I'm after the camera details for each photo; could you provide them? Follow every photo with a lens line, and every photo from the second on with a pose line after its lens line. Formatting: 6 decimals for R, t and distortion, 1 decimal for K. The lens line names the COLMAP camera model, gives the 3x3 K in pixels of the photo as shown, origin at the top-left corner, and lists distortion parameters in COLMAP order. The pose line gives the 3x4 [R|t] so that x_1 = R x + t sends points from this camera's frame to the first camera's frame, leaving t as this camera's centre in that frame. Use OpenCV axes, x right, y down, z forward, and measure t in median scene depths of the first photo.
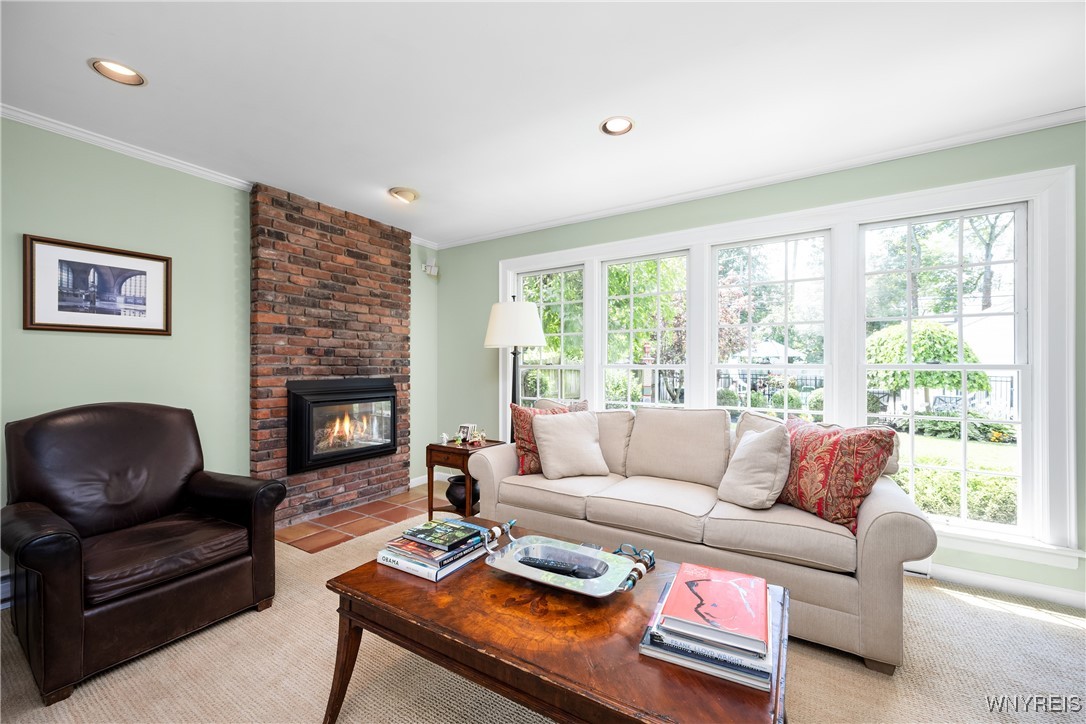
lens RADIAL K [[428.9, 0, 549.7], [0, 428.9, 362.2], [0, 0, 1]] dist [0.000185, -0.000201]
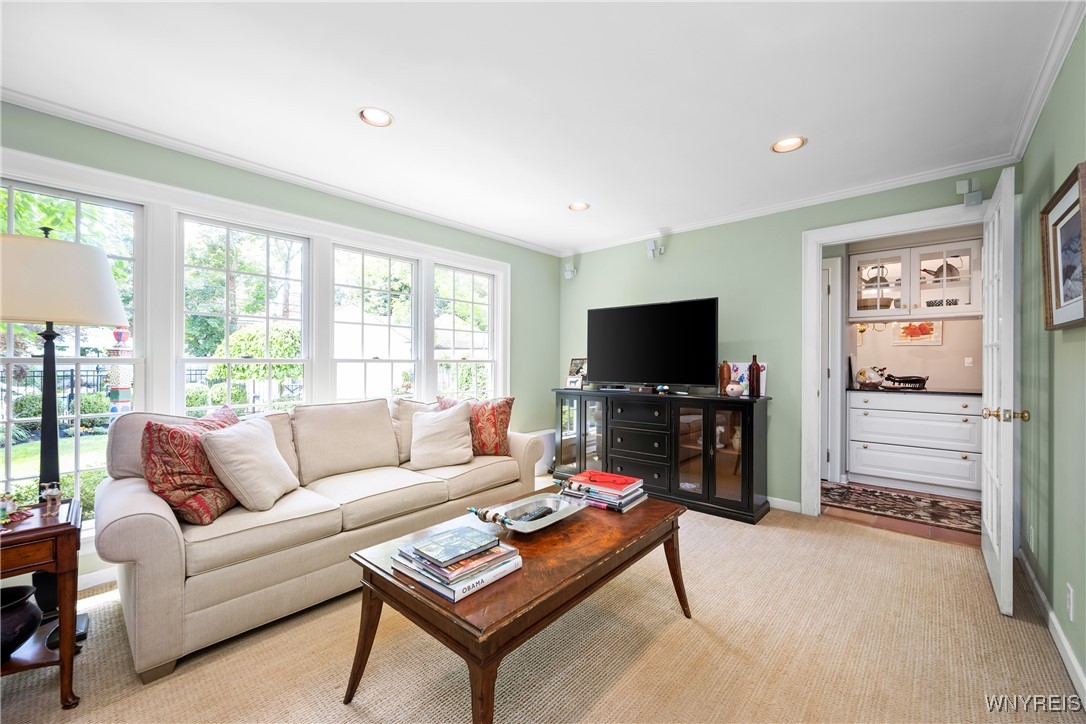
lens RADIAL K [[434.7, 0, 538.2], [0, 434.7, 354.4], [0, 0, 1]] dist [-0.000670, -0.000065]
pose [[0.177776, 0.016065, 0.983940, -0.768313], [-0.013283, 0.999815, -0.013925, 0.004699], [-0.983981, -0.010594, 0.177957, 0.455196]]
